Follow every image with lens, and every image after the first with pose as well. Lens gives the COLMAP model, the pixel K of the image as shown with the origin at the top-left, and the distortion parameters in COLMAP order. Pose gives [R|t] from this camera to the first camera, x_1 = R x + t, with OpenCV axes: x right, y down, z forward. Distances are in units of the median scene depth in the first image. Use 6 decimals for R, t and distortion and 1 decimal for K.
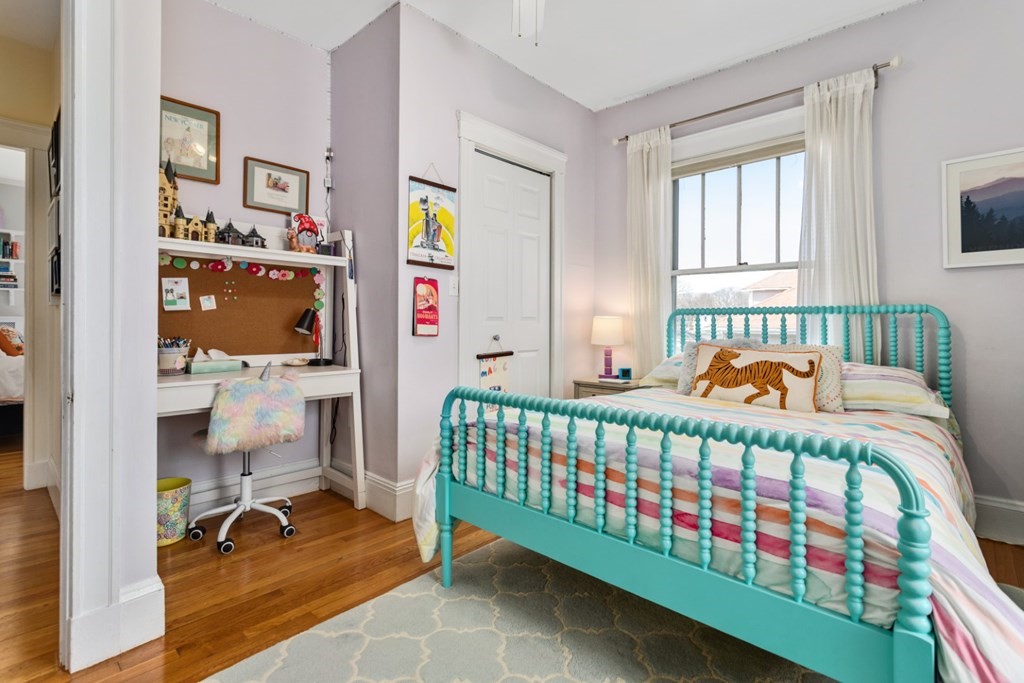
lens RADIAL K [[484.7, 0, 513.7], [0, 484.7, 332.2], [0, 0, 1]] dist [0.003772, 0.000457]
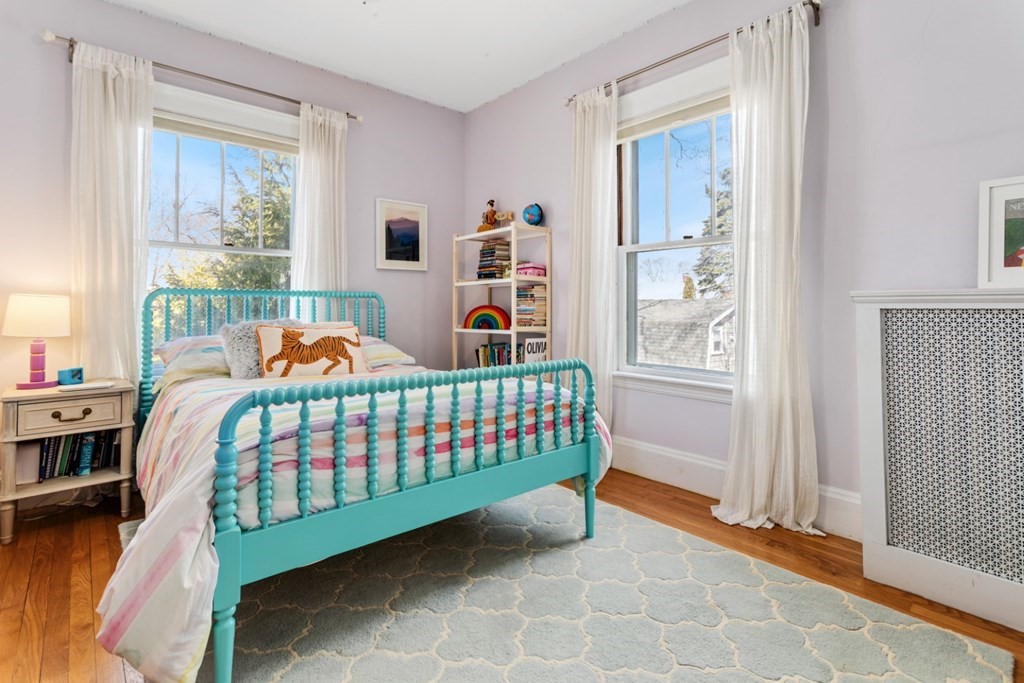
lens RADIAL K [[494.5, 0, 508.7], [0, 494.5, 313.7], [0, 0, 1]] dist [0.001538, 0.000028]
pose [[0.113028, -0.011386, 0.993527, -0.611207], [0.020843, 0.999741, 0.009086, 0.002926], [-0.993373, 0.019681, 0.113236, 0.437434]]
